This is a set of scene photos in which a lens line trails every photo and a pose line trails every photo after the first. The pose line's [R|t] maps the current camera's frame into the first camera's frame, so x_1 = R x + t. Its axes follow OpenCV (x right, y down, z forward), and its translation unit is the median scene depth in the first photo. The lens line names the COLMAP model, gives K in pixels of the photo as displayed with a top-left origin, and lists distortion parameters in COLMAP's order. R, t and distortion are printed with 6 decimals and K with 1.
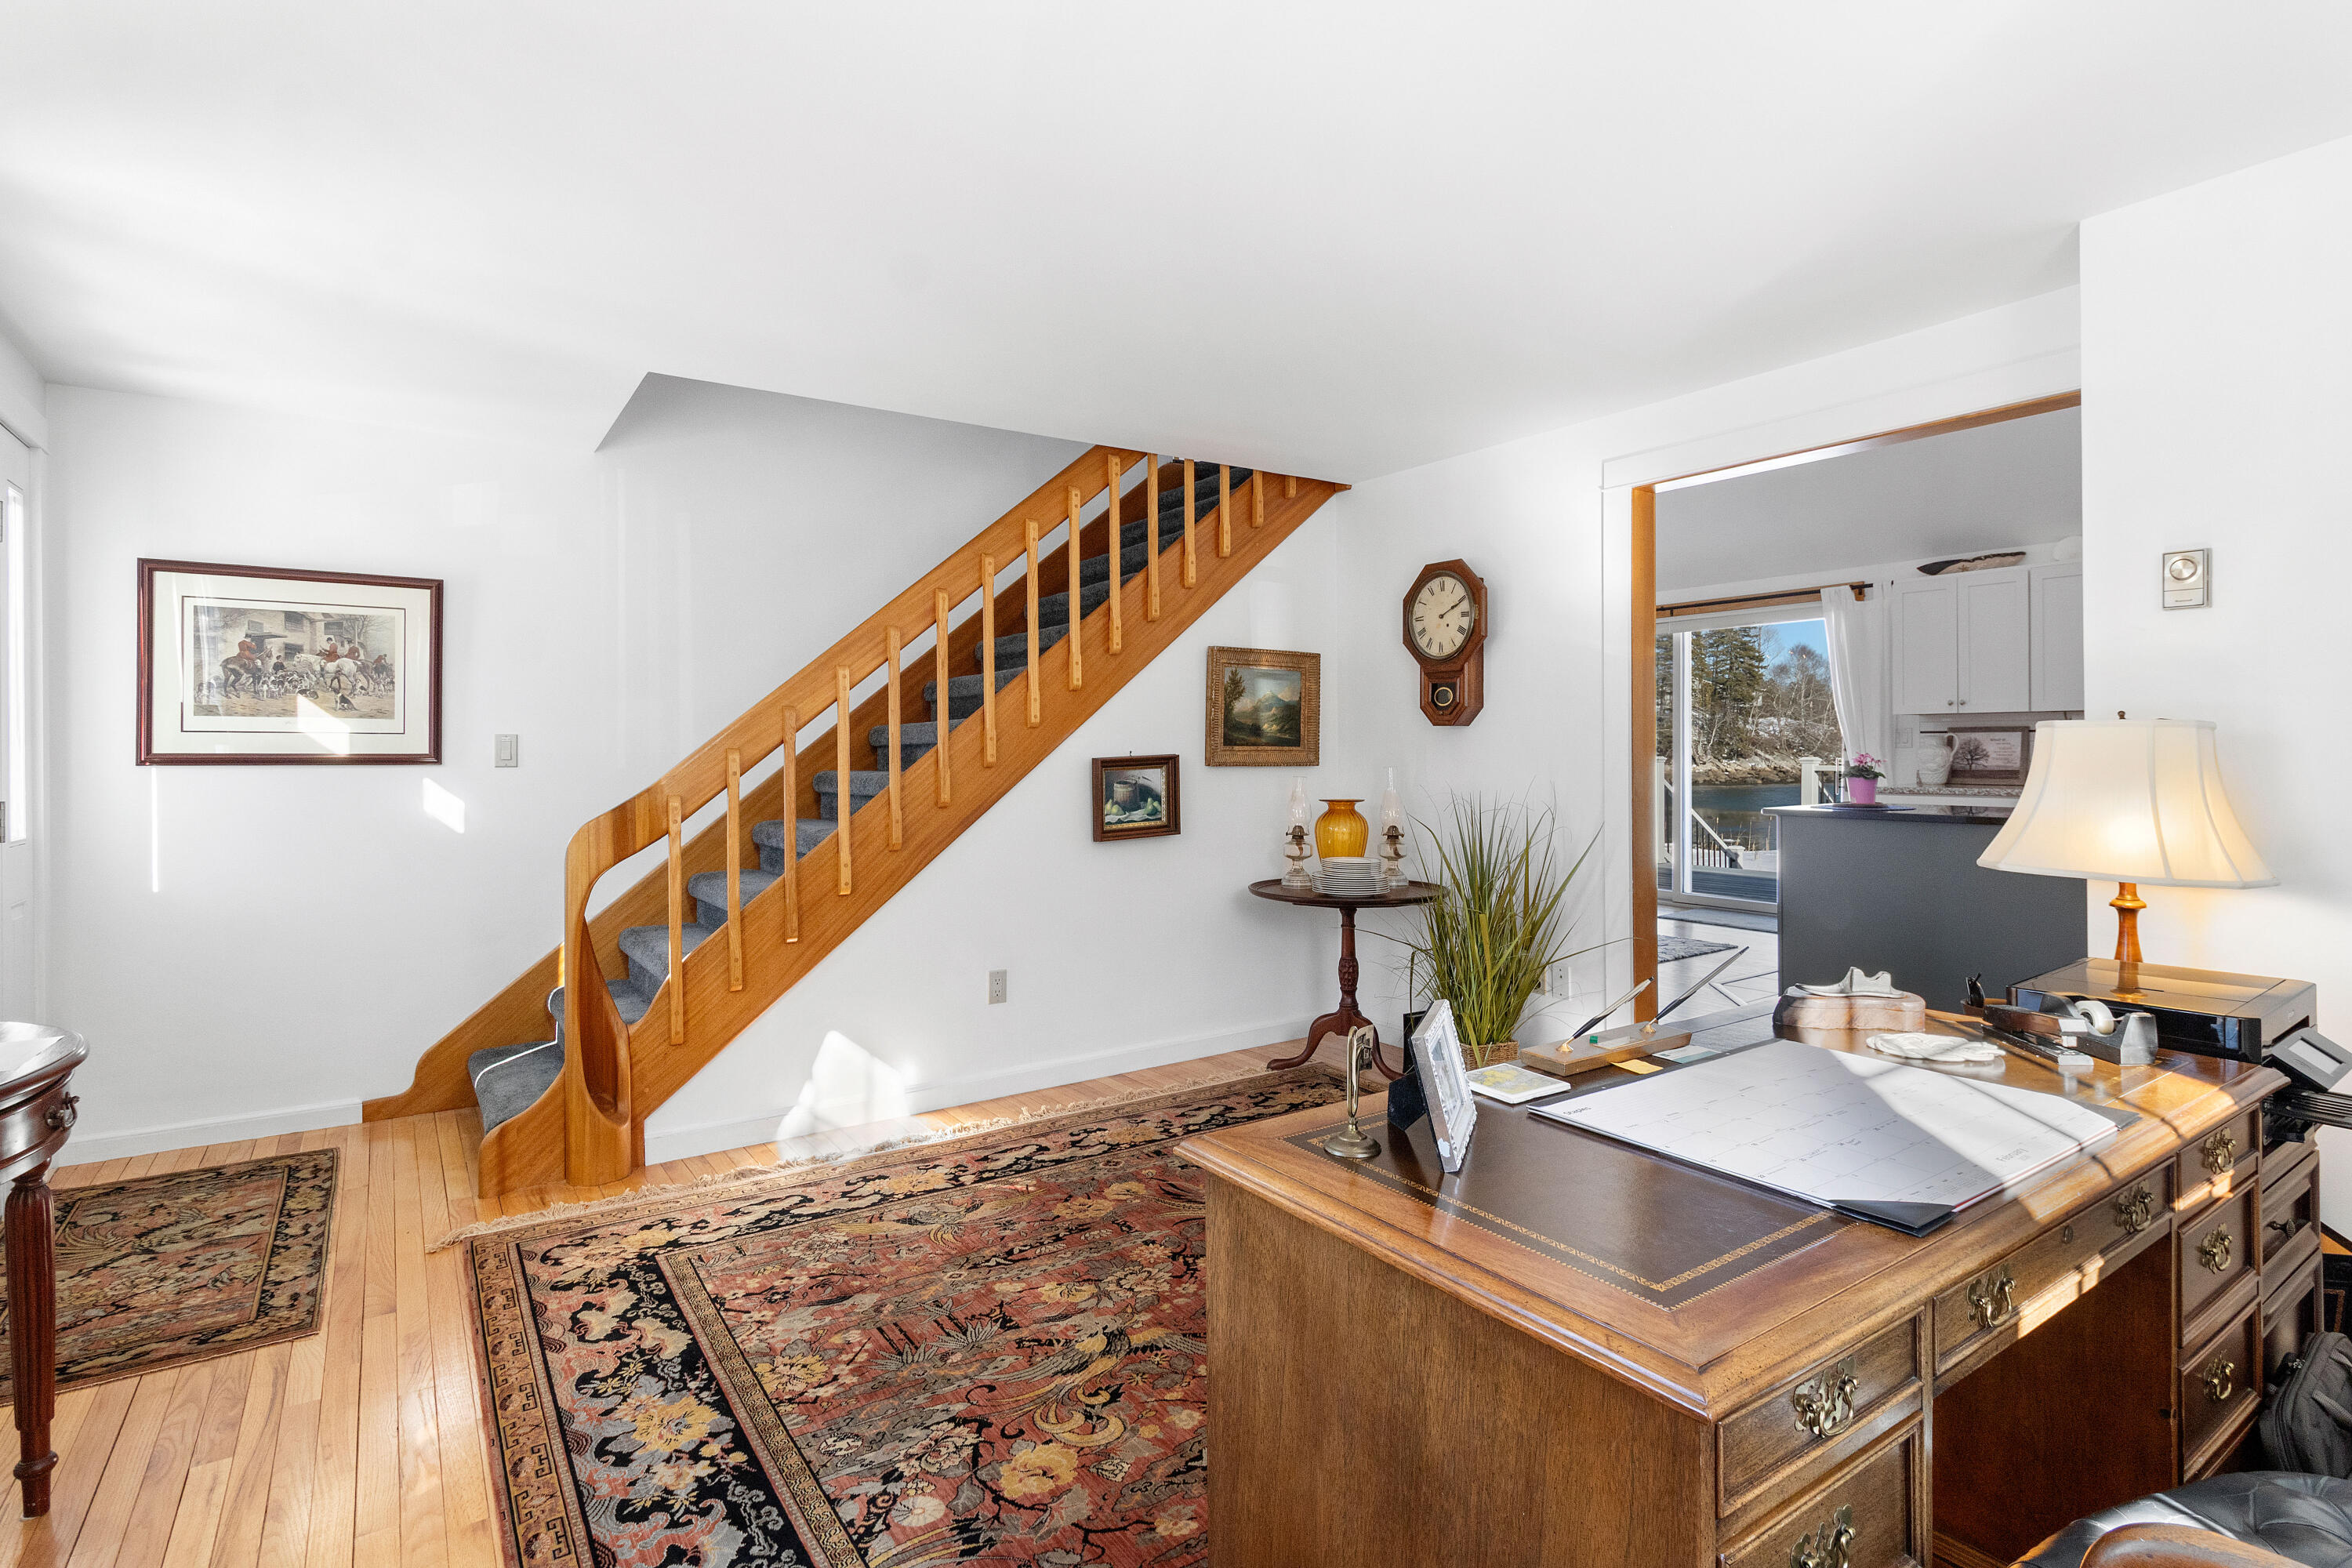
lens RADIAL K [[1163.0, 0, 1217.6], [0, 1163.0, 749.1], [0, 0, 1]] dist [-0.001162, -0.001050]
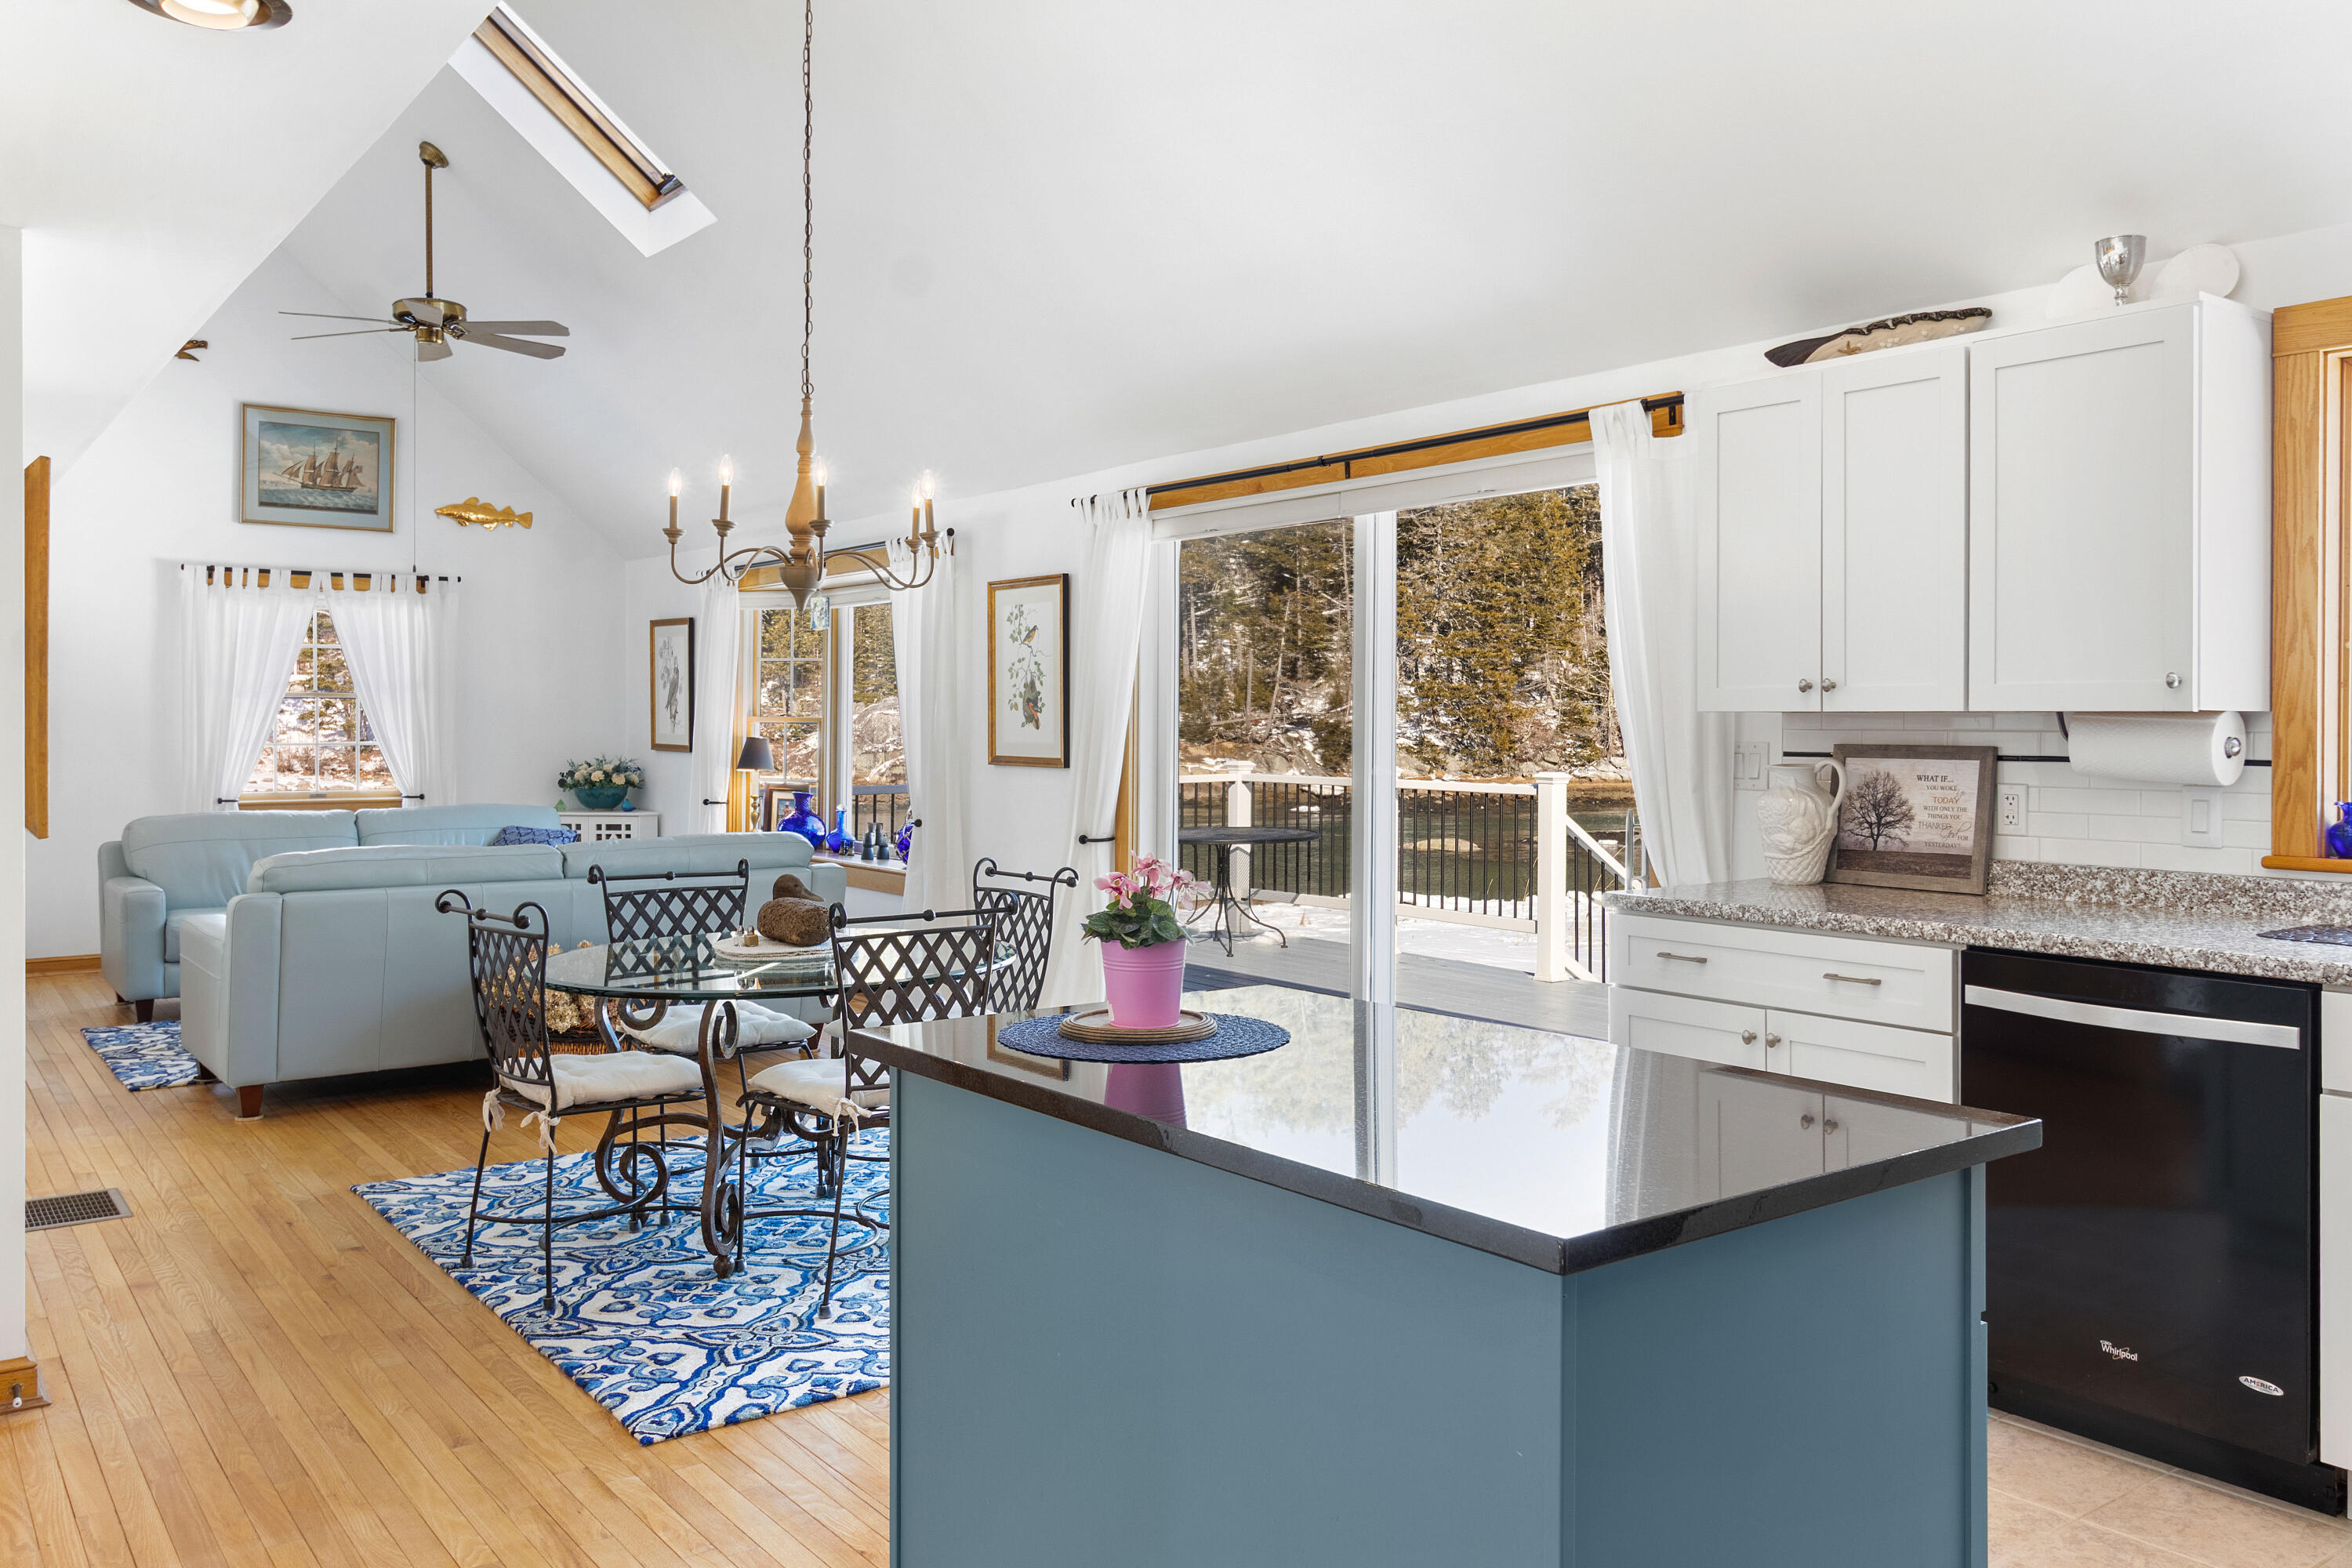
lens RADIAL K [[1839.8, 0, 1221.6], [0, 1839.8, 715.4], [0, 0, 1]] dist [0.010333, 0.004913]
pose [[0.999698, 0.009933, 0.022489, 0.735622], [-0.009793, 0.999932, -0.006307, -0.041645], [-0.022550, 0.006085, 0.999727, 0.656537]]
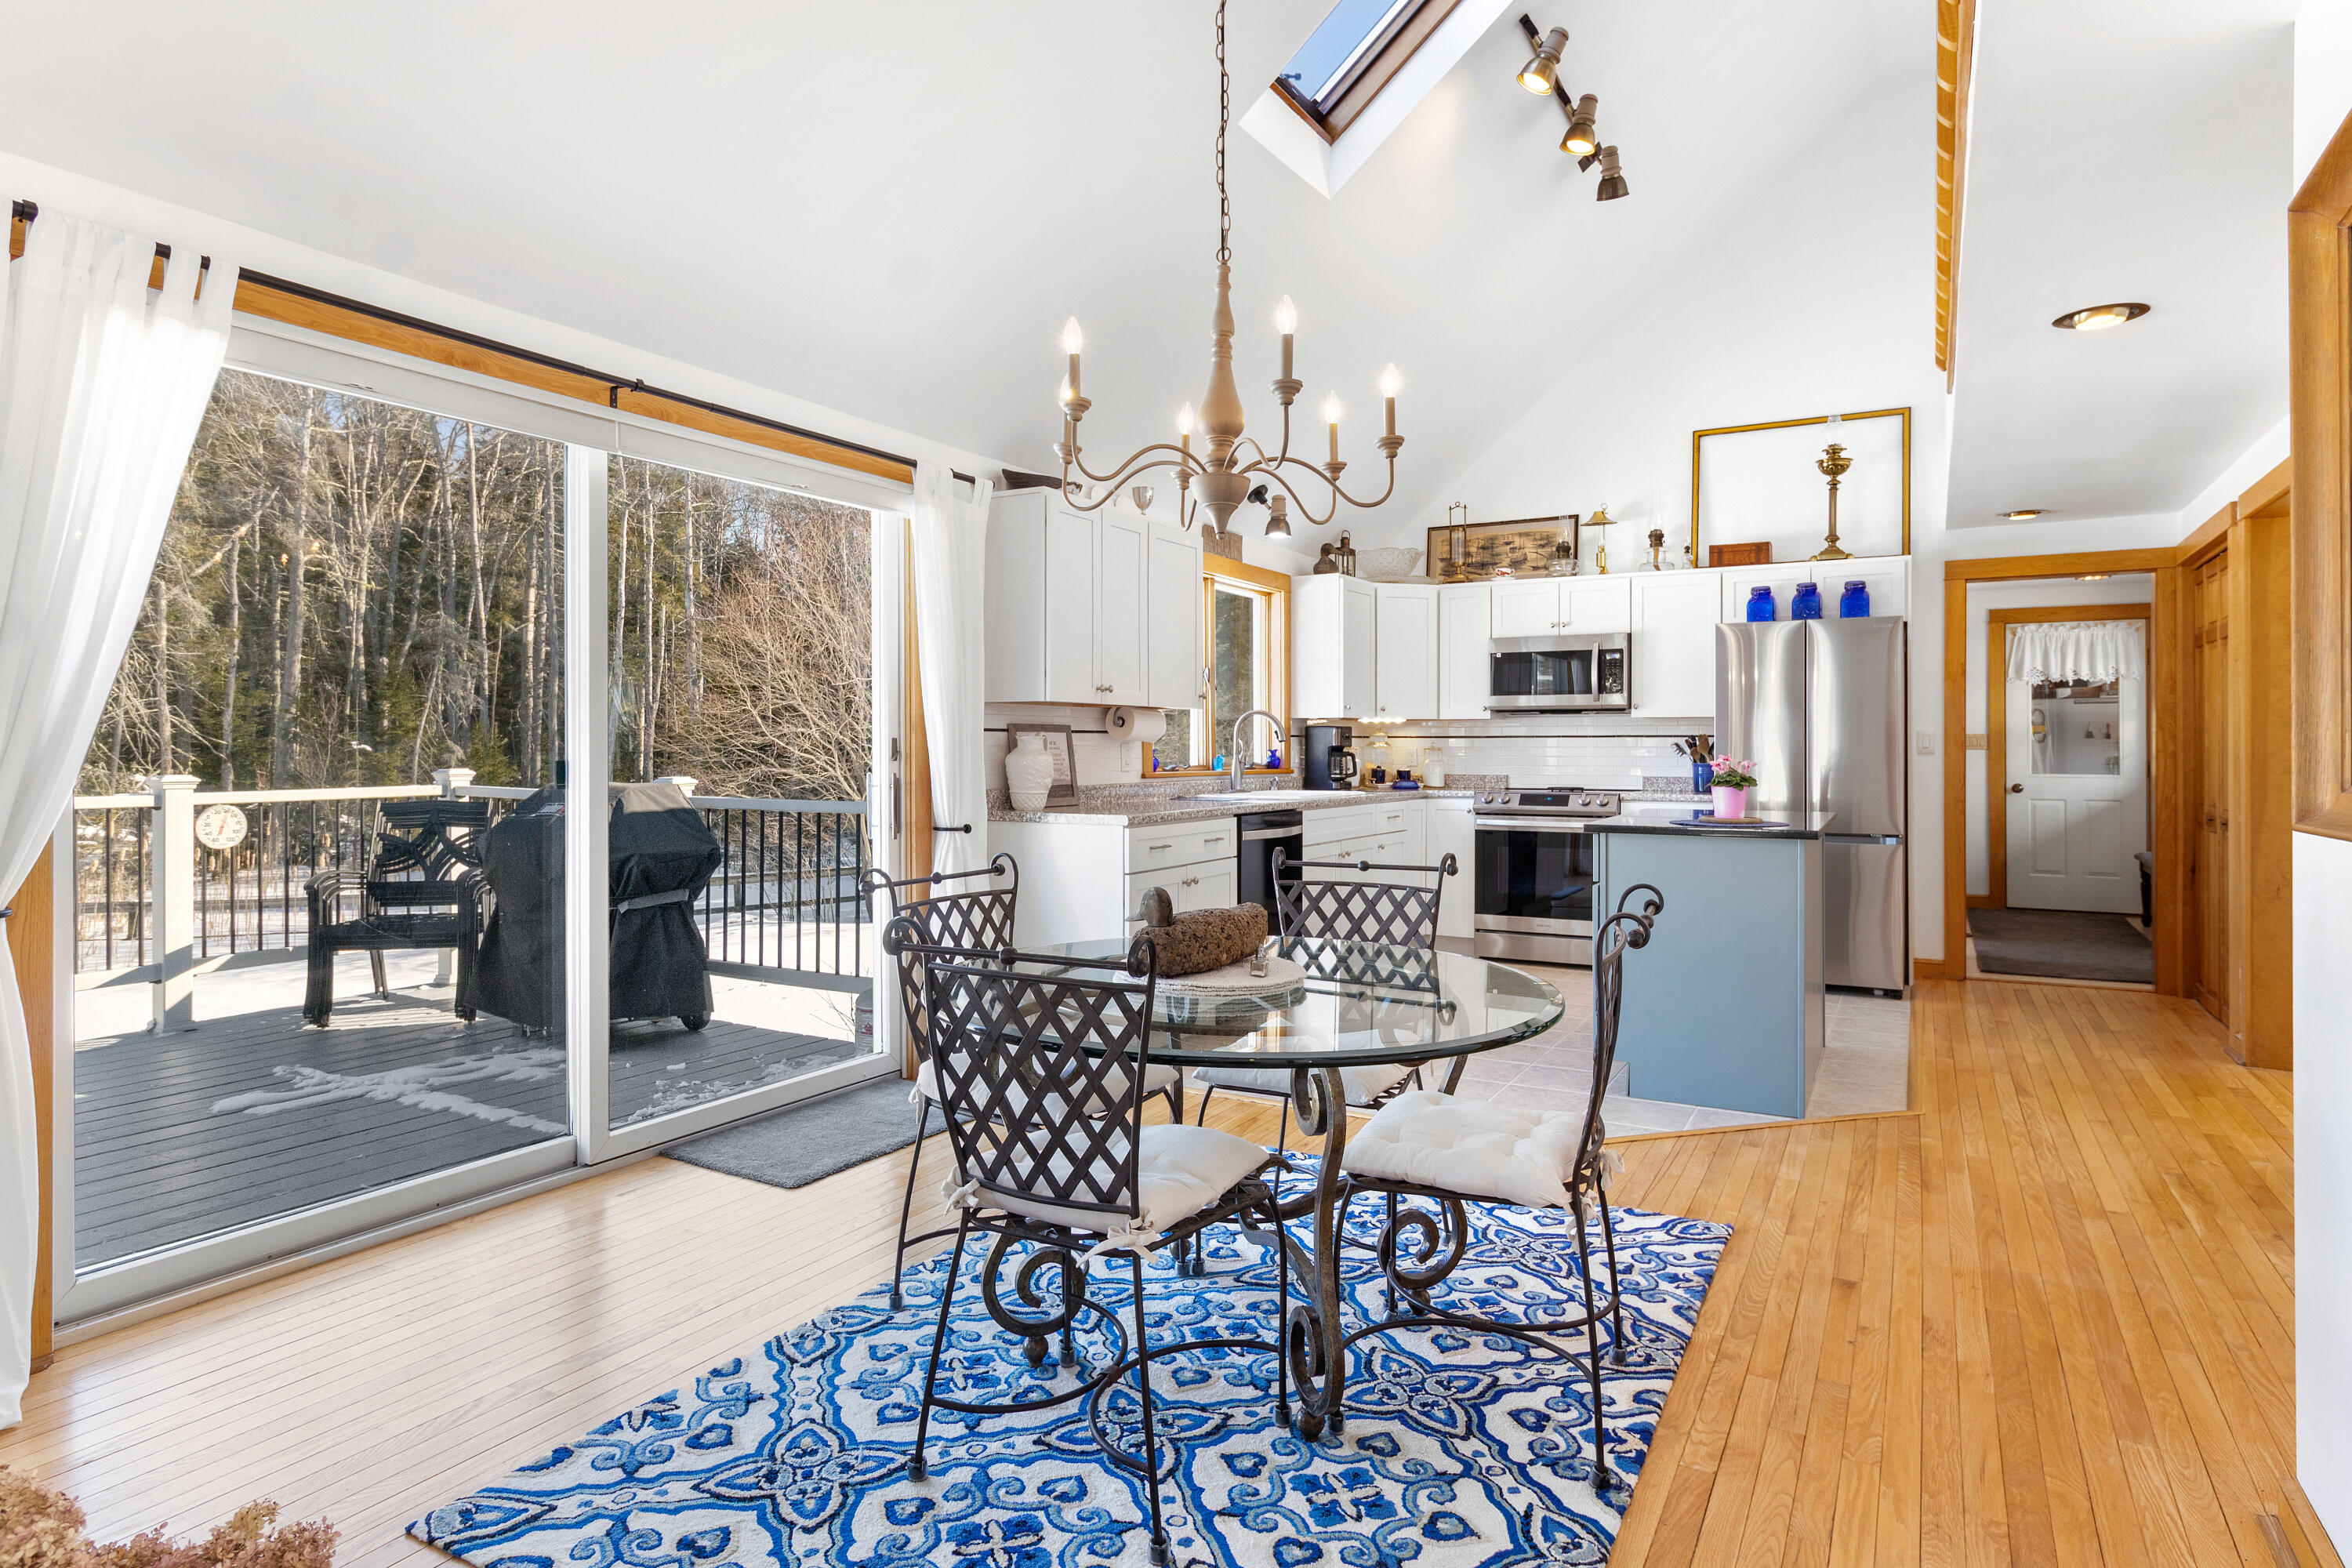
lens RADIAL K [[1319.6, 0, 1163.2], [0, 1319.6, 734.1], [0, 0, 1]] dist [0.006972, -0.000009]
pose [[-0.411599, 0.017059, 0.911205, -0.171451], [0.004652, 0.999851, -0.016617, 0.000542], [-0.911353, -0.002601, -0.411618, 2.276619]]
